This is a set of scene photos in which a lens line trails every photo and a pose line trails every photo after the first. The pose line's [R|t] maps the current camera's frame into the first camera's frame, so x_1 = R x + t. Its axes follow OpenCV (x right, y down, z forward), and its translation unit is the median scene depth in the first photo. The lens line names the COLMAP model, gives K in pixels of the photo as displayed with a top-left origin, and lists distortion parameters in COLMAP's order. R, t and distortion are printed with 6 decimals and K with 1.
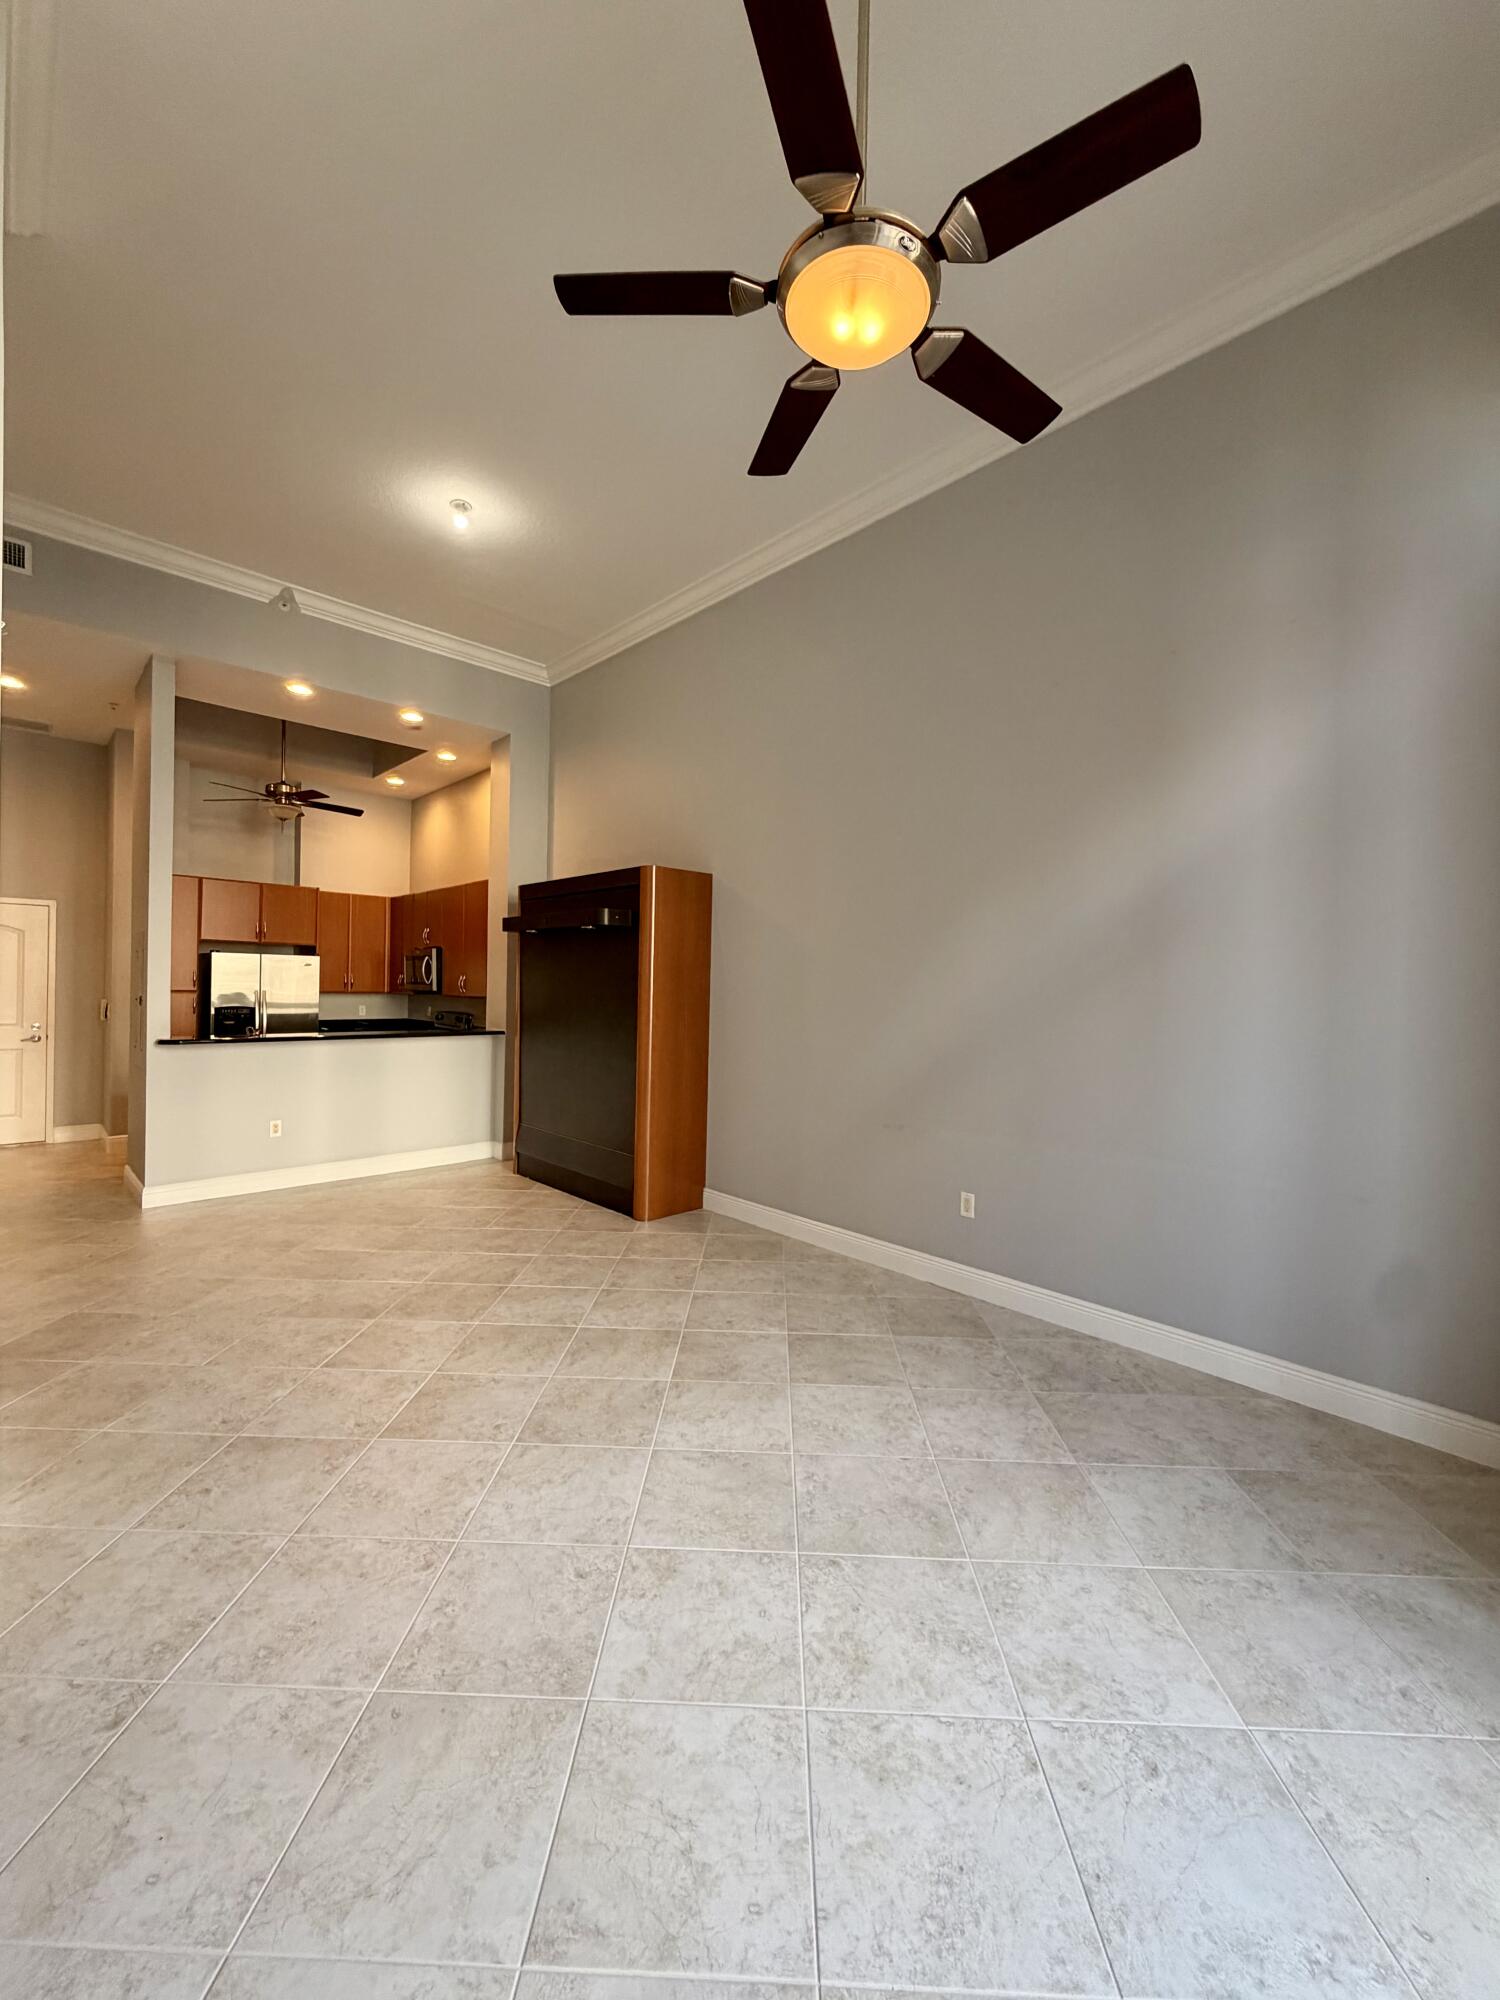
lens RADIAL K [[797.3, 0, 750.8], [0, 797.3, 994.4], [0, 0, 1]] dist [-0.002296, 0.000788]
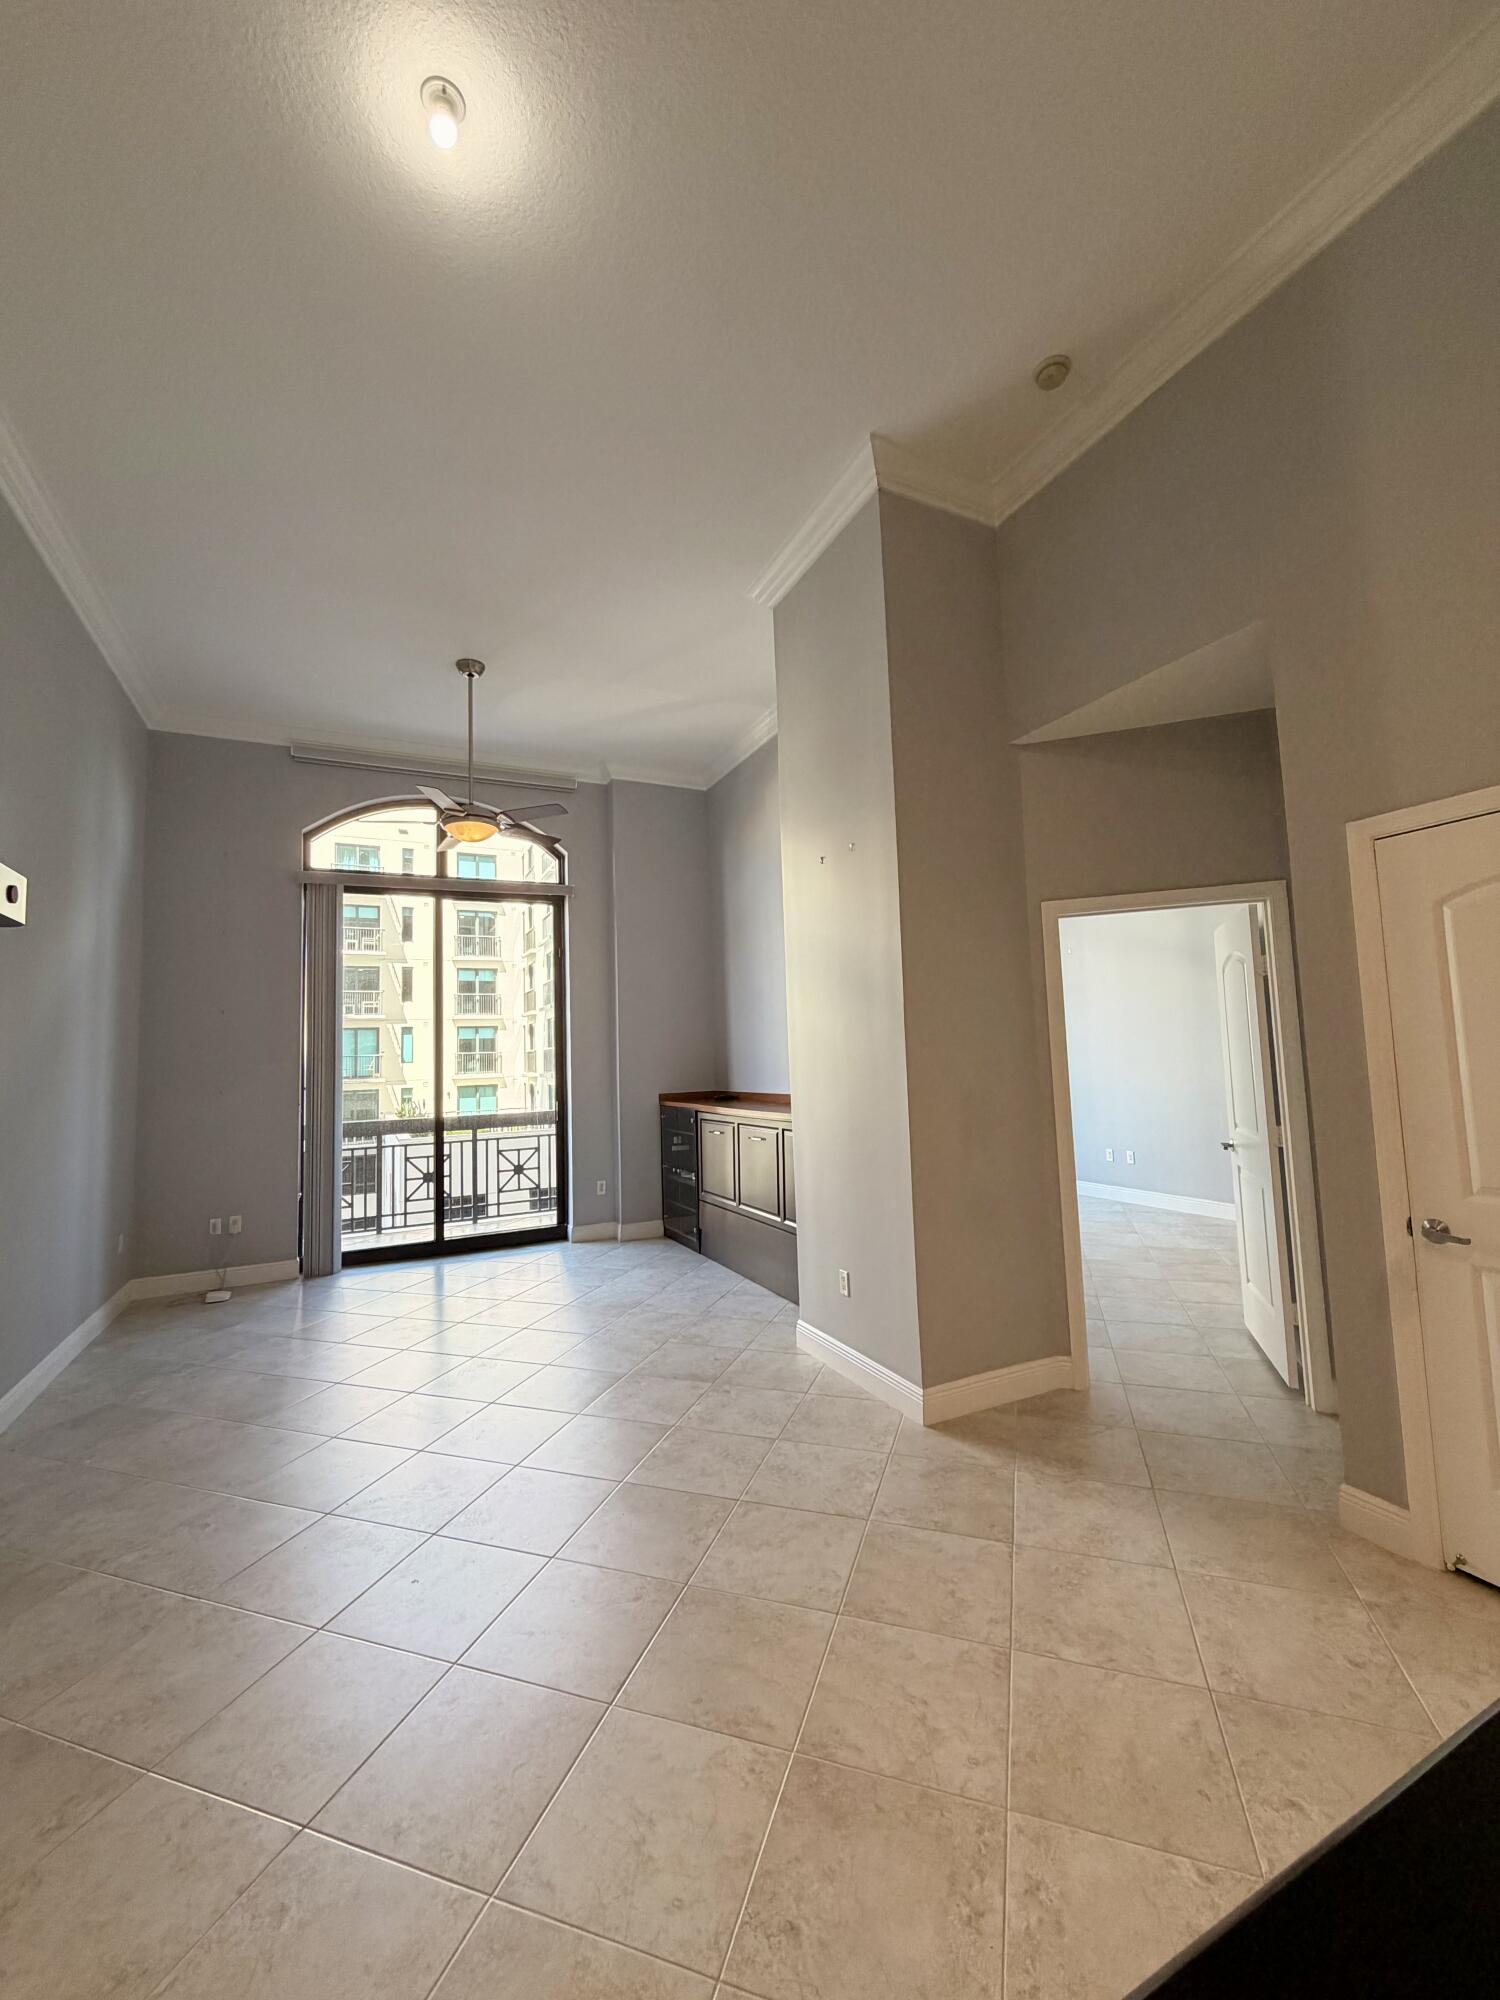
lens RADIAL K [[797.3, 0, 750.8], [0, 797.3, 994.4], [0, 0, 1]] dist [-0.002296, 0.000788]
pose [[-0.954181, 0.036248, 0.297027, -0.936867], [0.018633, 0.997907, -0.061923, -0.047029], [-0.298650, -0.053551, -0.952859, 1.931585]]
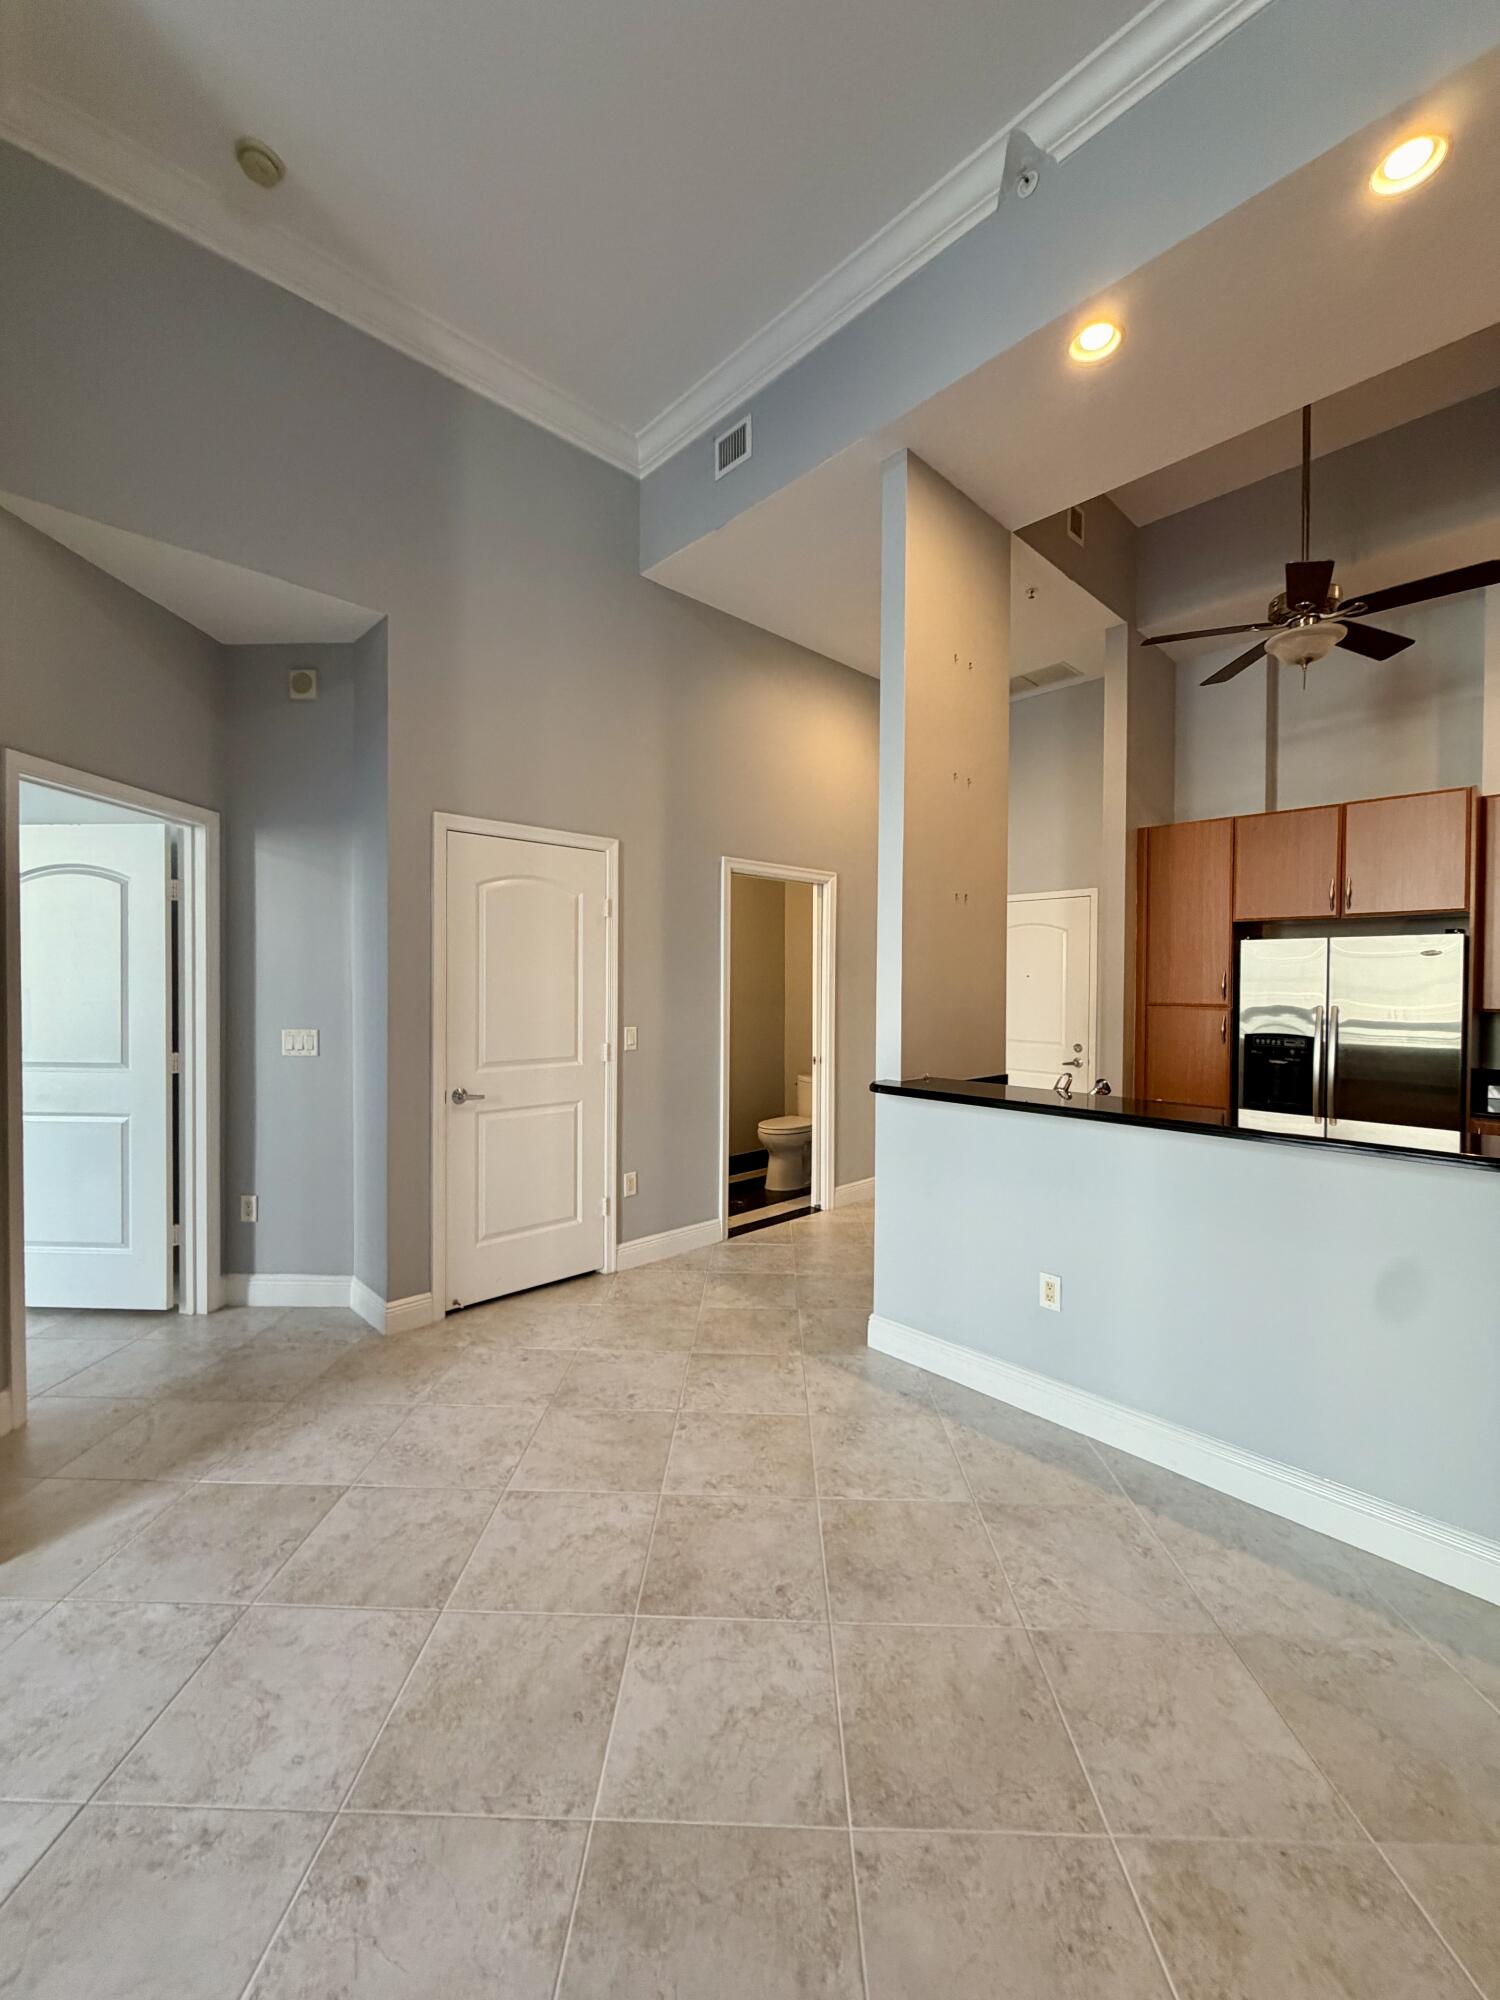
lens RADIAL K [[797.3, 0, 750.8], [0, 797.3, 994.4], [0, 0, 1]] dist [-0.002296, 0.000788]
pose [[0.006264, -0.004820, -0.999969, -0.205747], [-0.017109, 0.999841, -0.004927, -0.008948], [0.999834, 0.017139, 0.006180, 1.447315]]
